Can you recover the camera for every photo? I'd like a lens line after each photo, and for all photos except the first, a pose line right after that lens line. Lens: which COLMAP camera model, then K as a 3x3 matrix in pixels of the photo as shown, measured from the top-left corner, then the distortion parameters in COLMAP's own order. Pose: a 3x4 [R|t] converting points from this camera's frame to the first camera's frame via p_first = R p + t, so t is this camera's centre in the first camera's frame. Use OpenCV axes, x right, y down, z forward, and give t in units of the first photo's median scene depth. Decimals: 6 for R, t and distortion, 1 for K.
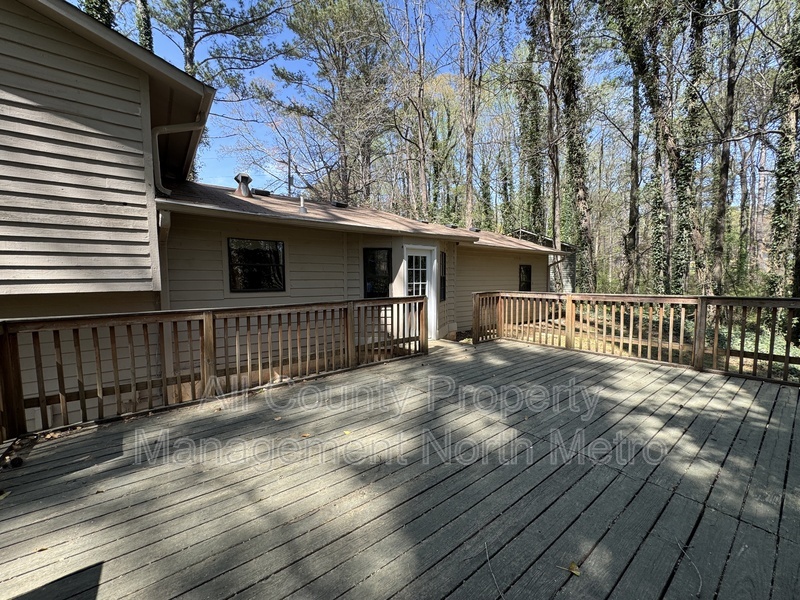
lens RADIAL K [[319.8, 0, 400.0], [0, 319.8, 300.0], [0, 0, 1]] dist [-0.001174, -0.000112]
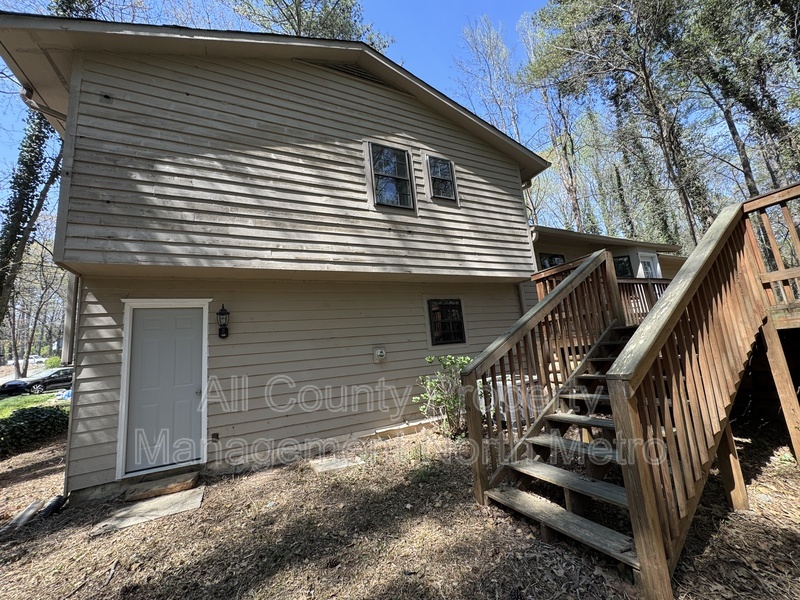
lens RADIAL K [[319.8, 0, 400.0], [0, 319.8, 300.0], [0, 0, 1]] dist [-0.001174, -0.000112]
pose [[0.974601, -0.118966, -0.189739, -1.153748], [0.072105, 0.968812, -0.237074, 0.419997], [0.212025, 0.217371, 0.952783, -0.680075]]
